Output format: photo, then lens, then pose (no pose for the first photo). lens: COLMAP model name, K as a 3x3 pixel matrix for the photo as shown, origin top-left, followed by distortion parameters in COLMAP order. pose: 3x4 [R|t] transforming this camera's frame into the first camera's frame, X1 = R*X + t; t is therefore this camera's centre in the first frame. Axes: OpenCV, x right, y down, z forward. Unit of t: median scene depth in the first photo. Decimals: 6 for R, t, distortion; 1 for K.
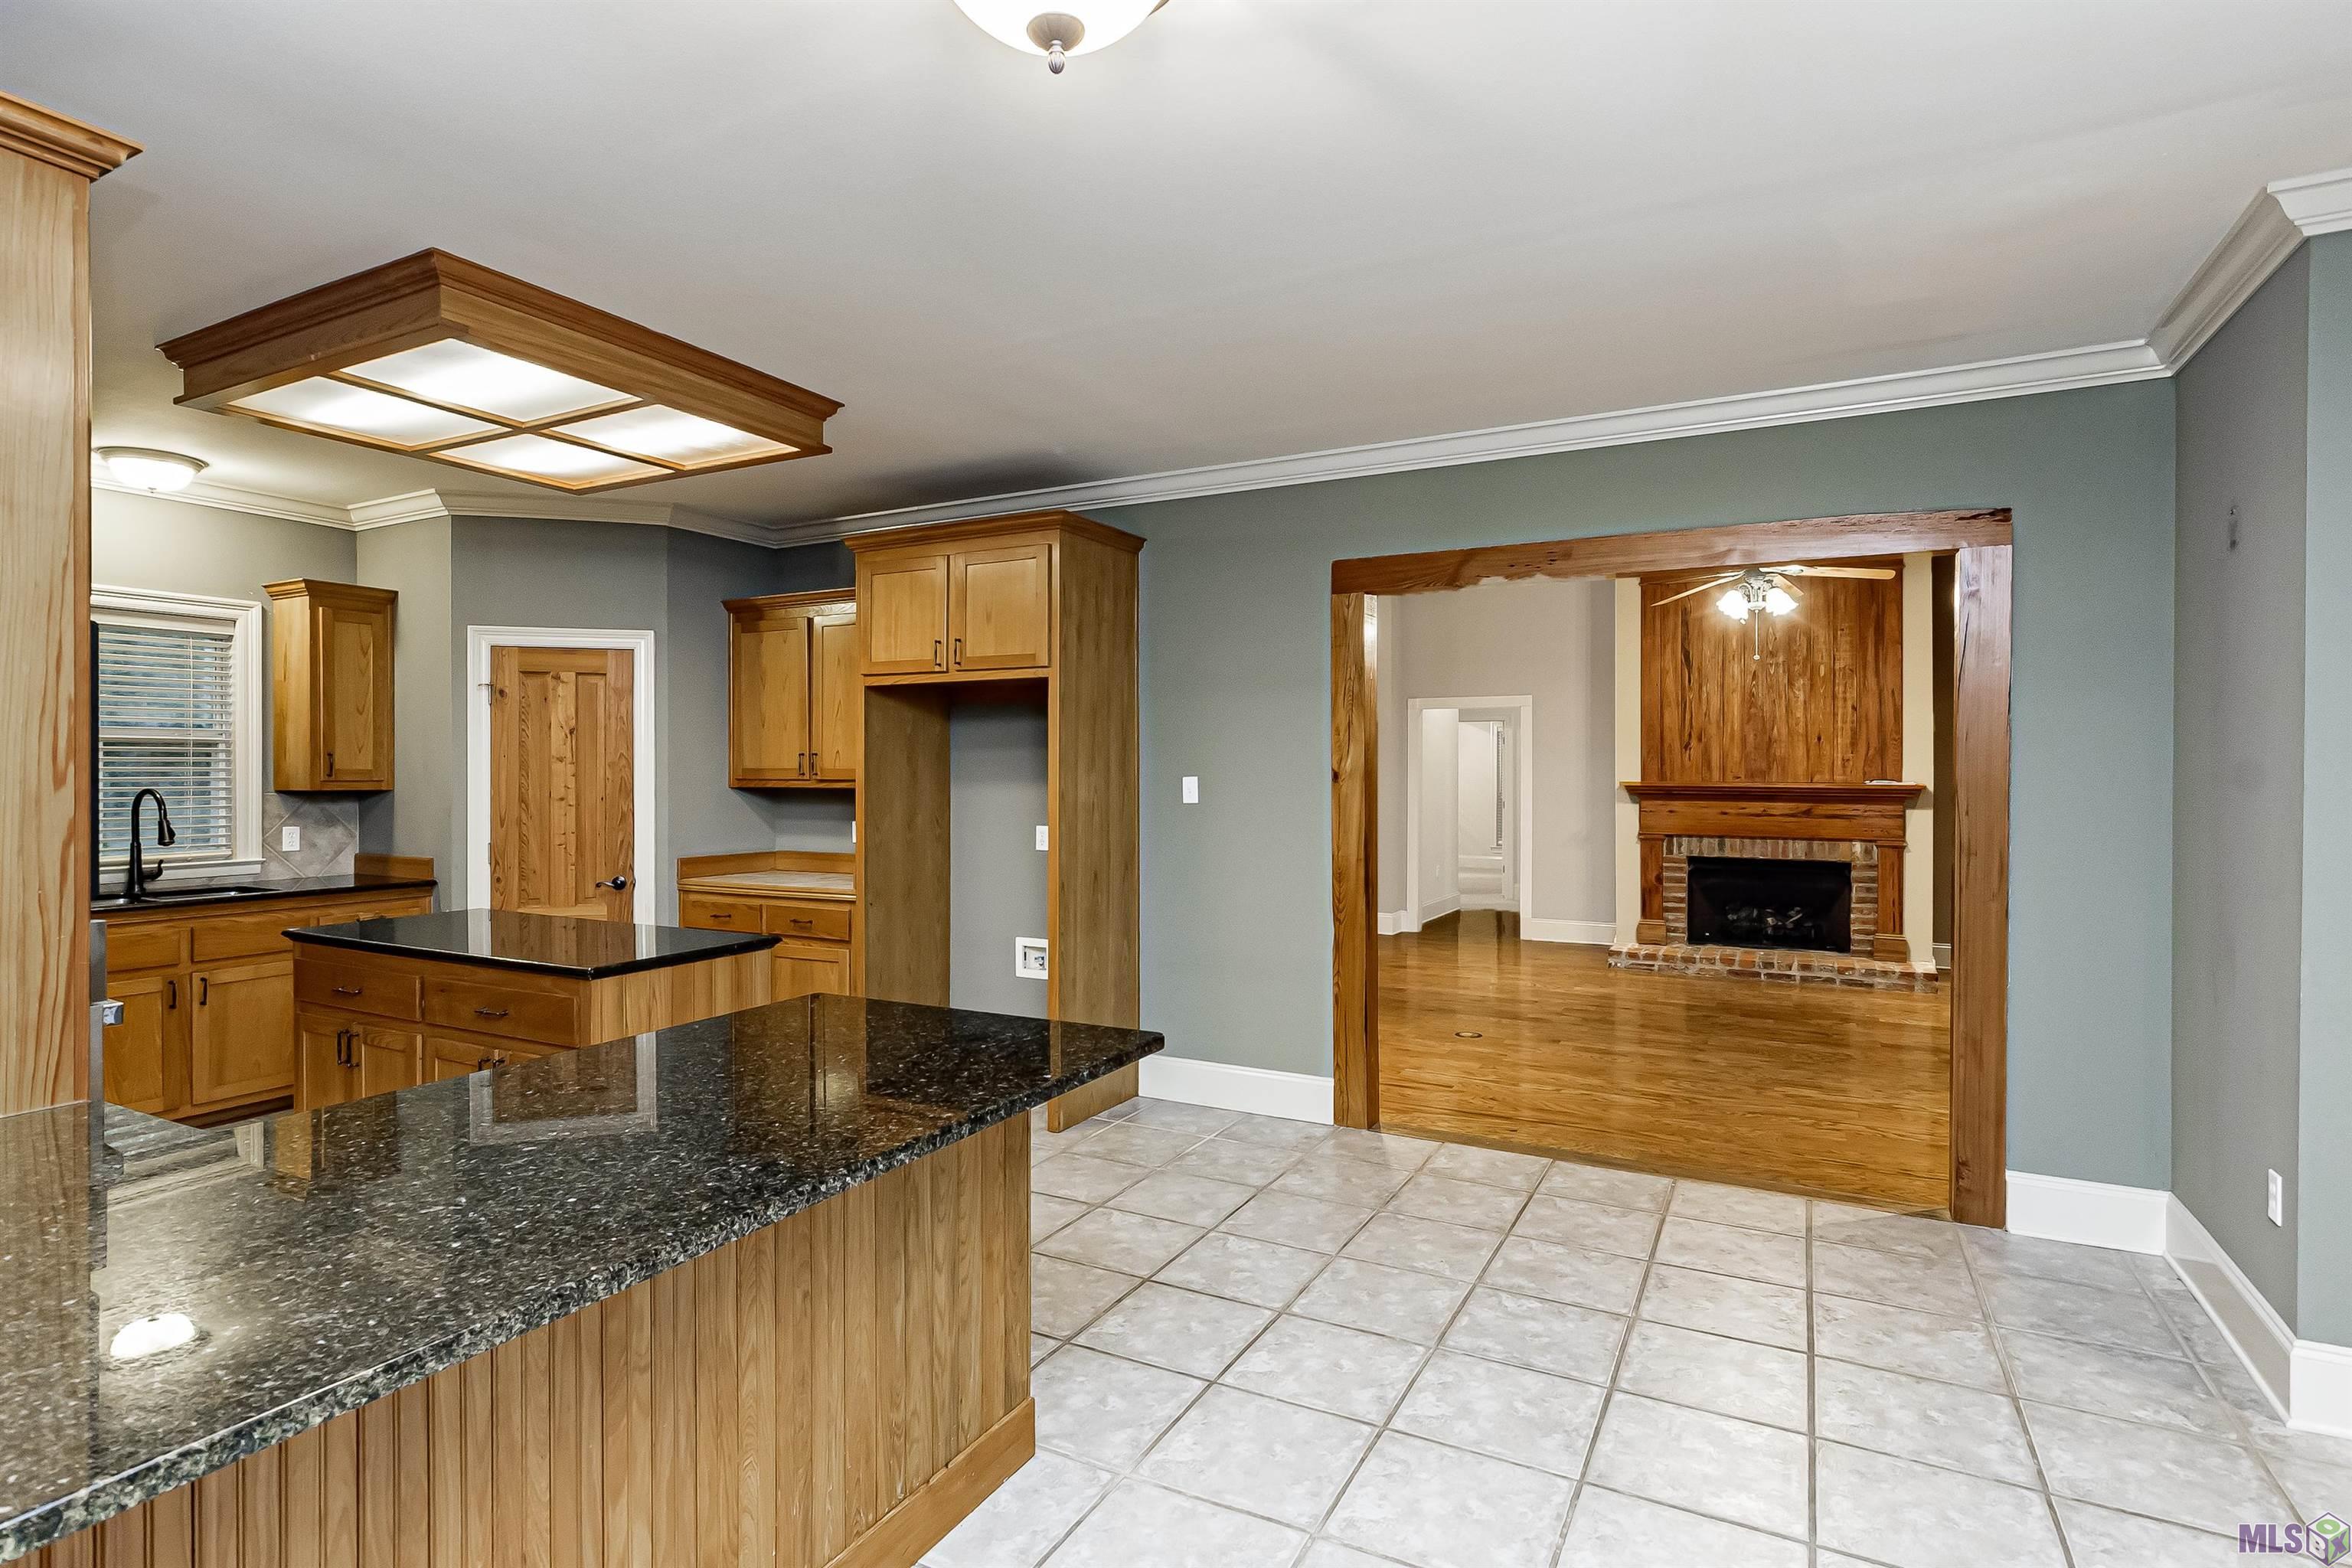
lens RADIAL K [[1155.8, 0, 1143.8], [0, 1155.8, 779.4], [0, 0, 1]] dist [0.005458, 0.000349]
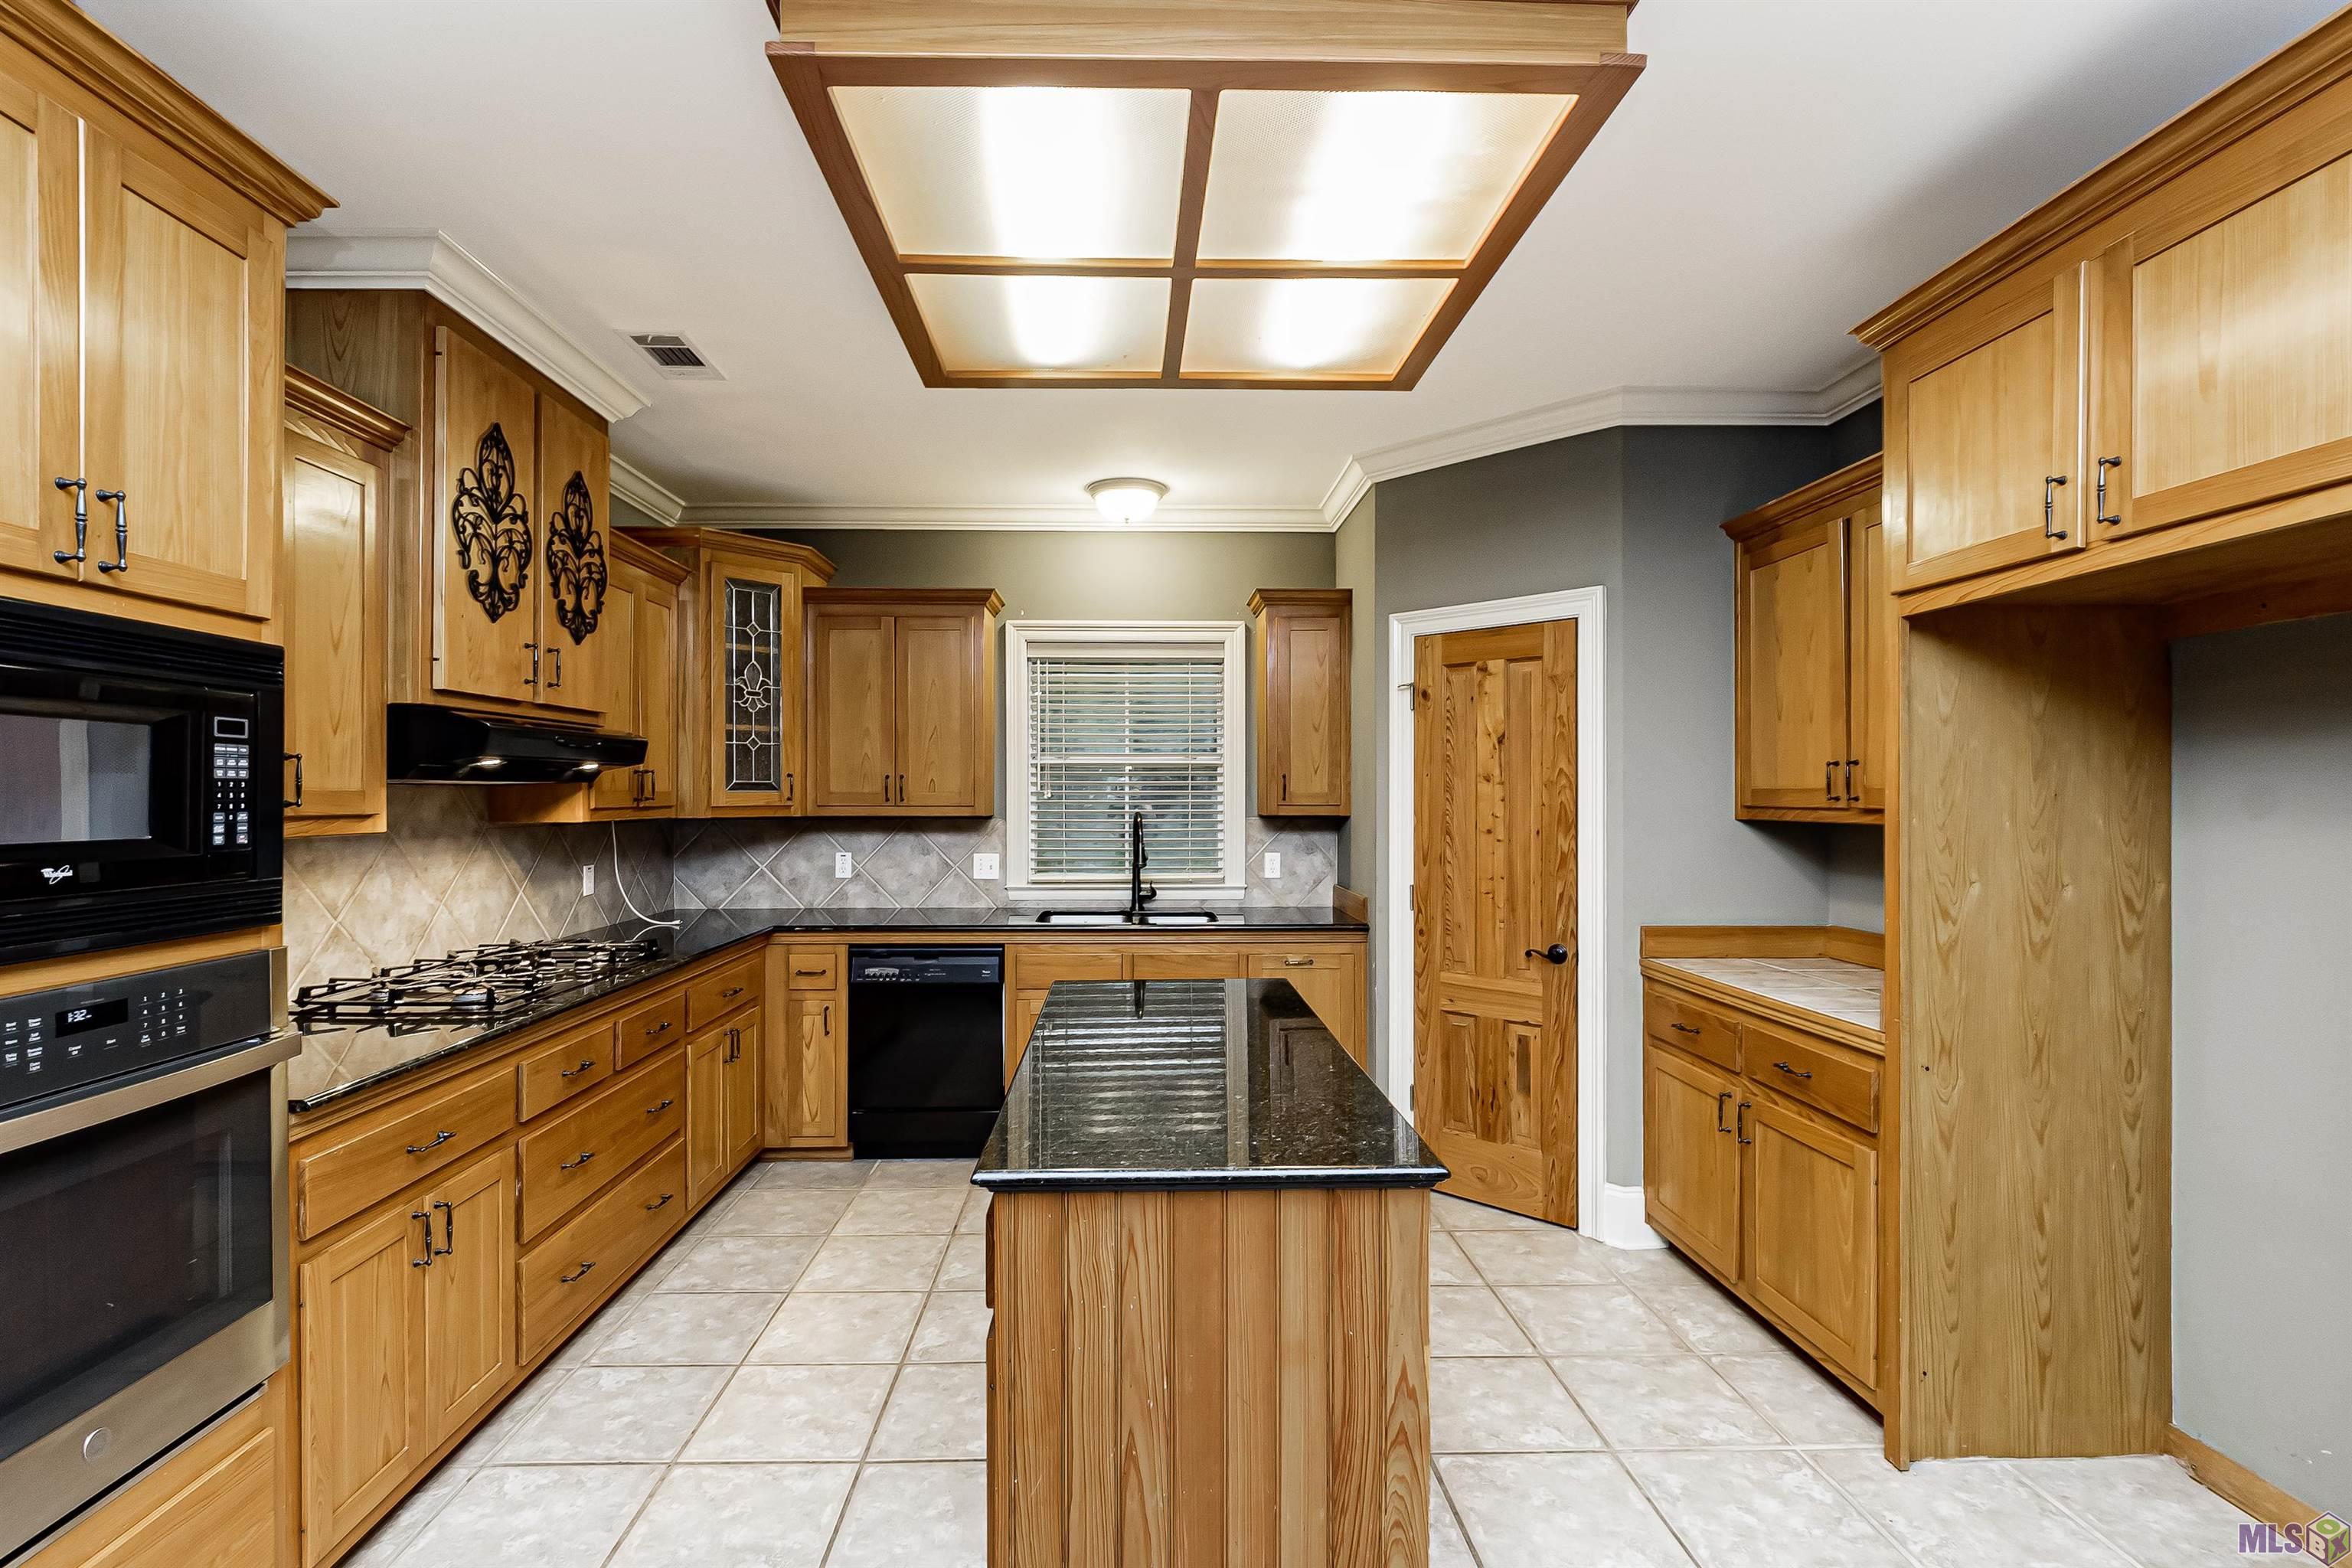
lens RADIAL K [[1074.7, 0, 1206.1], [0, 1074.7, 797.6], [0, 0, 1]] dist [-0.008393, 0.001956]
pose [[0.511942, 0.002925, -0.859015, -0.002817], [-0.002177, 0.999995, 0.002108, -0.004251], [0.859017, 0.000791, 0.511946, 0.348710]]
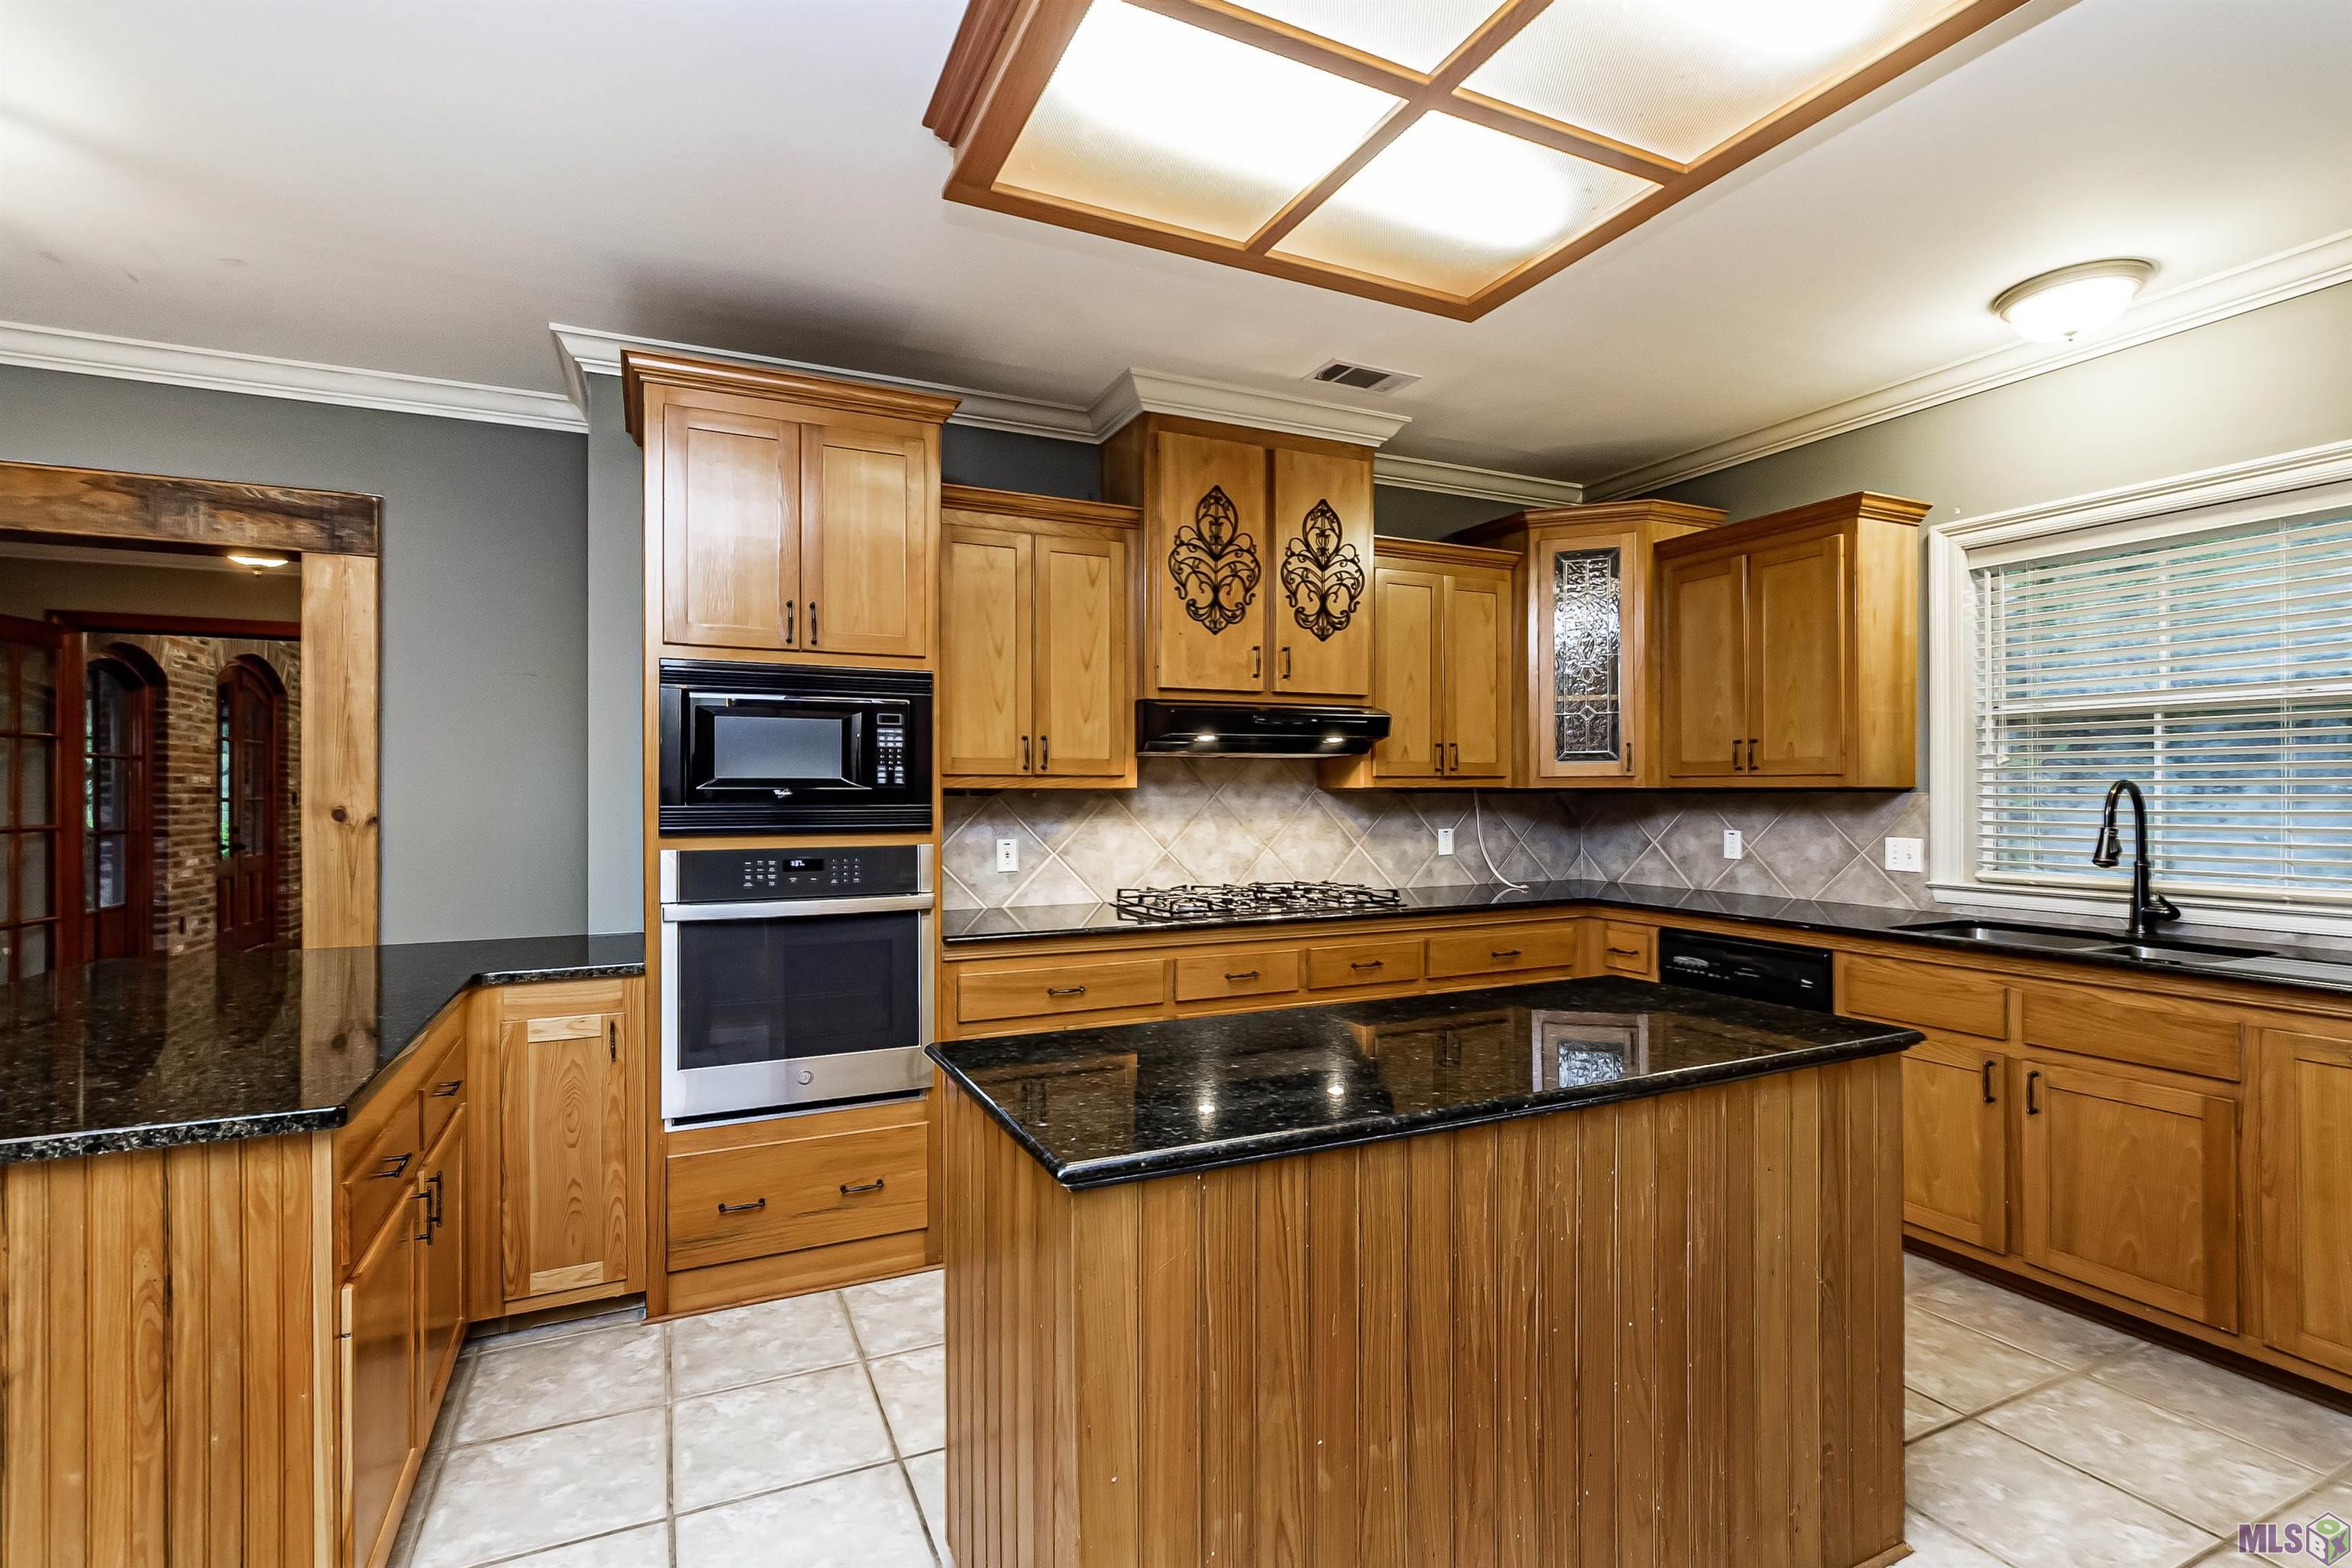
lens RADIAL K [[1074.7, 0, 1161.8], [0, 1074.7, 787.6], [0, 0, 1]] dist [-0.008393, 0.001956]
pose [[-0.583309, 0.002098, -0.812247, -0.023554], [0.003409, 0.999994, 0.000134, 0.005978], [0.812243, -0.002691, -0.583313, 0.563434]]
